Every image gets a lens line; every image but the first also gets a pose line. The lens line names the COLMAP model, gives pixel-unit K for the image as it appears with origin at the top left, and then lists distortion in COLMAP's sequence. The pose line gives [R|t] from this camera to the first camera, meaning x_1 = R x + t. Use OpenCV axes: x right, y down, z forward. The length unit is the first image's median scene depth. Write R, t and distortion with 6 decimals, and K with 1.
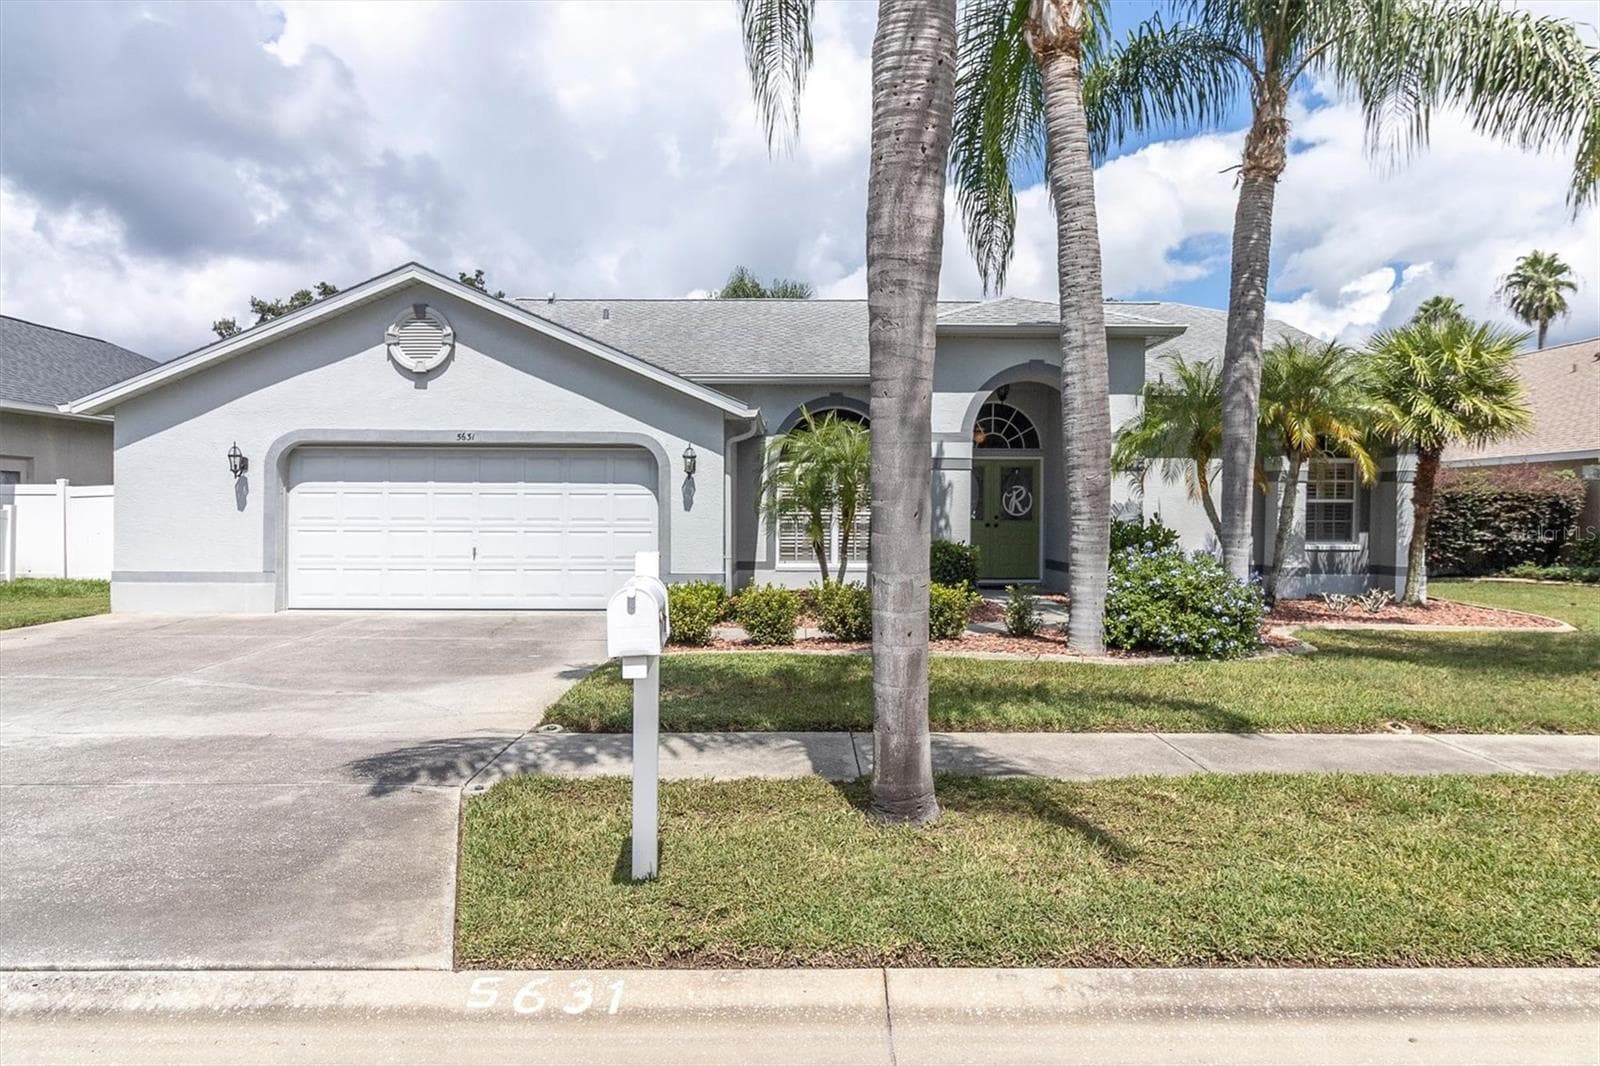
lens RADIAL K [[1051.1, 0, 818.9], [0, 1051.1, 560.5], [0, 0, 1]] dist [-0.000451, 0.000866]
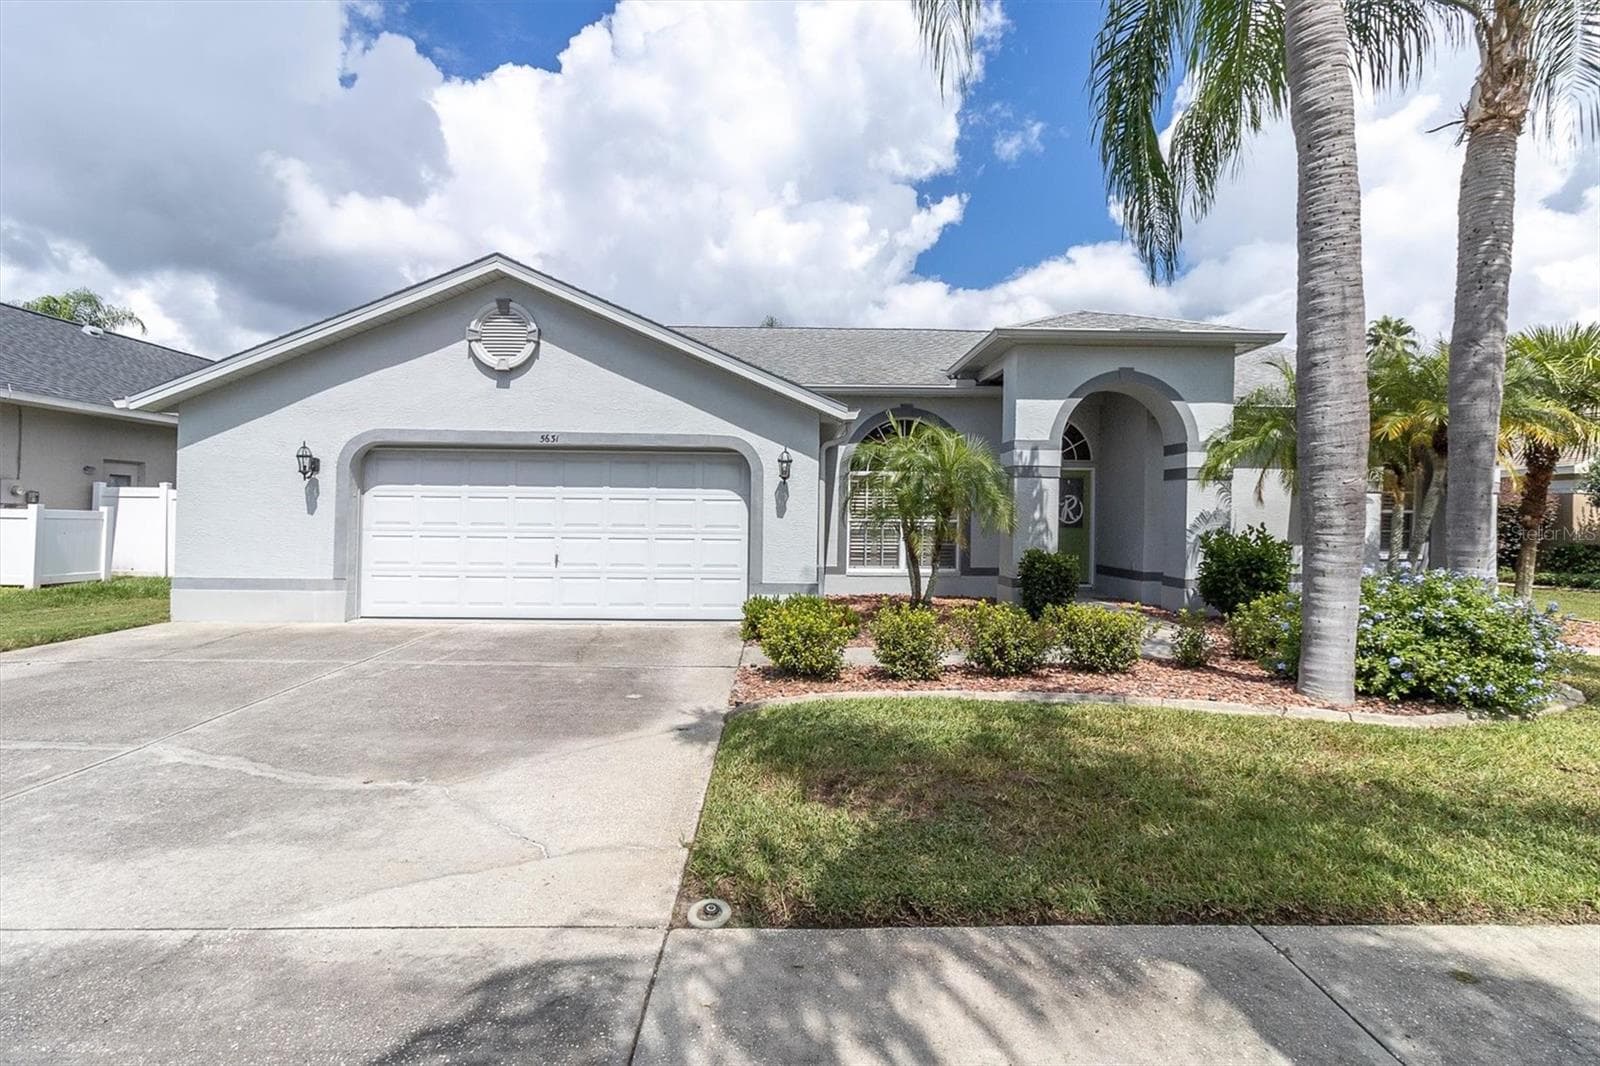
lens RADIAL K [[765.7, 0, 800.0], [0, 765.7, 533.0], [0, 0, 1]] dist [0.002097, 0.000113]
pose [[0.999975, 0.006864, 0.001869, -0.110050], [-0.006817, 0.999688, -0.024031, -0.016941], [-0.002033, 0.024018, 0.999709, 0.308497]]
